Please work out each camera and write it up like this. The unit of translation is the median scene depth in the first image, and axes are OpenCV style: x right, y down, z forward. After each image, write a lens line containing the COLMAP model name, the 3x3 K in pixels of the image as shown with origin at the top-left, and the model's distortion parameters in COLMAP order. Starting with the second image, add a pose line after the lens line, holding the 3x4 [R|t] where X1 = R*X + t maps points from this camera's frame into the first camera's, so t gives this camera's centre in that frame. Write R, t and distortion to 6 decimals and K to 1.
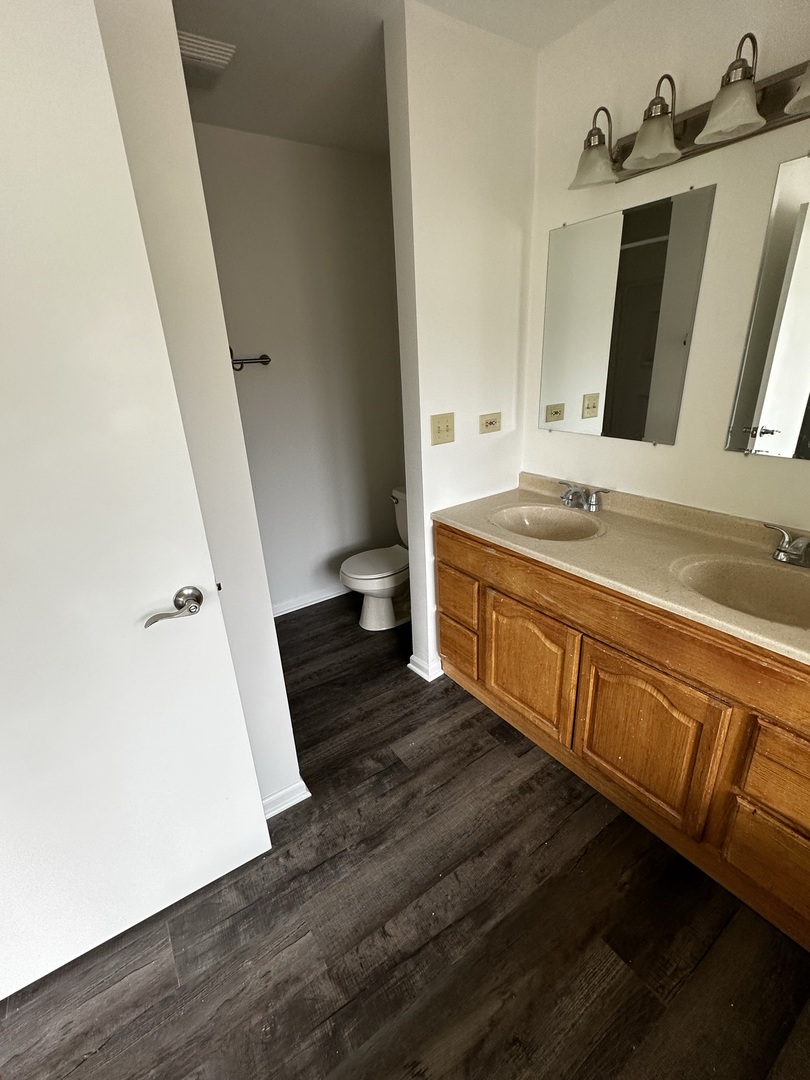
lens RADIAL K [[479.0, 0, 404.4], [0, 479.0, 538.9], [0, 0, 1]] dist [-0.000414, -0.000328]
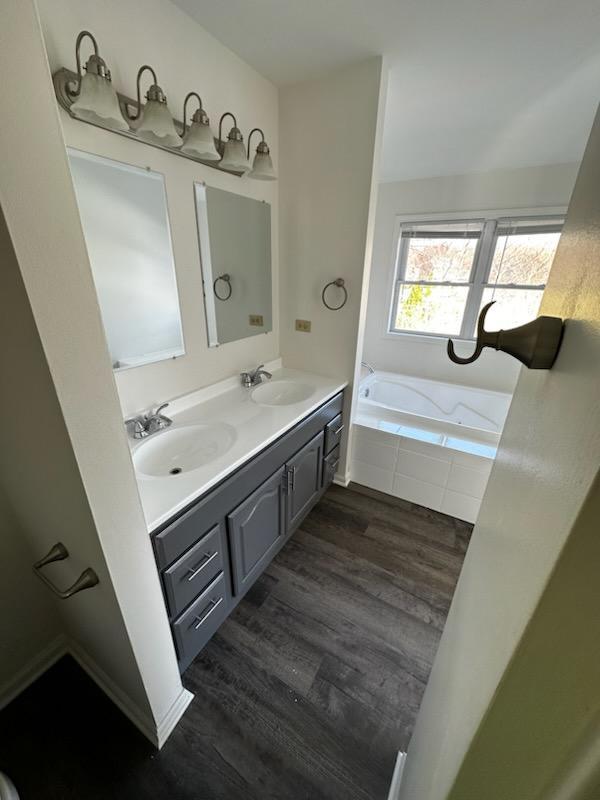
lens RADIAL K [[319.5, 0, 299.5], [0, 319.5, 400.9], [0, 0, 1]] dist [-0.000791, 0.000351]
pose [[-0.427185, -0.312879, 0.848304, -0.491993], [0.327693, 0.820856, 0.467773, -0.460117], [-0.842692, 0.477809, -0.248129, 1.127112]]
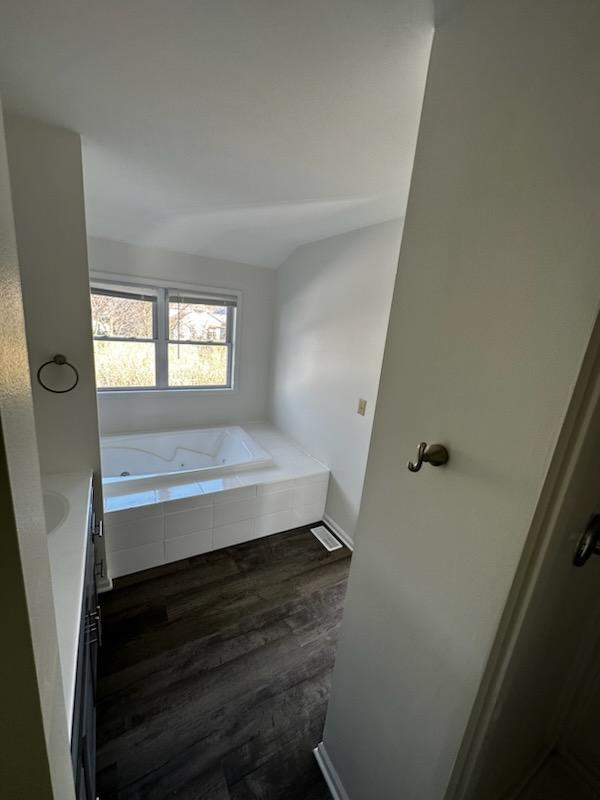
lens RADIAL K [[319.5, 0, 298.7], [0, 319.5, 401.0], [0, 0, 1]] dist [-0.000791, 0.000351]
pose [[-0.996052, -0.063476, 0.062058, -0.175625], [-0.016227, 0.817489, 0.575715, -0.701875], [-0.087276, 0.572435, -0.815292, 1.308757]]
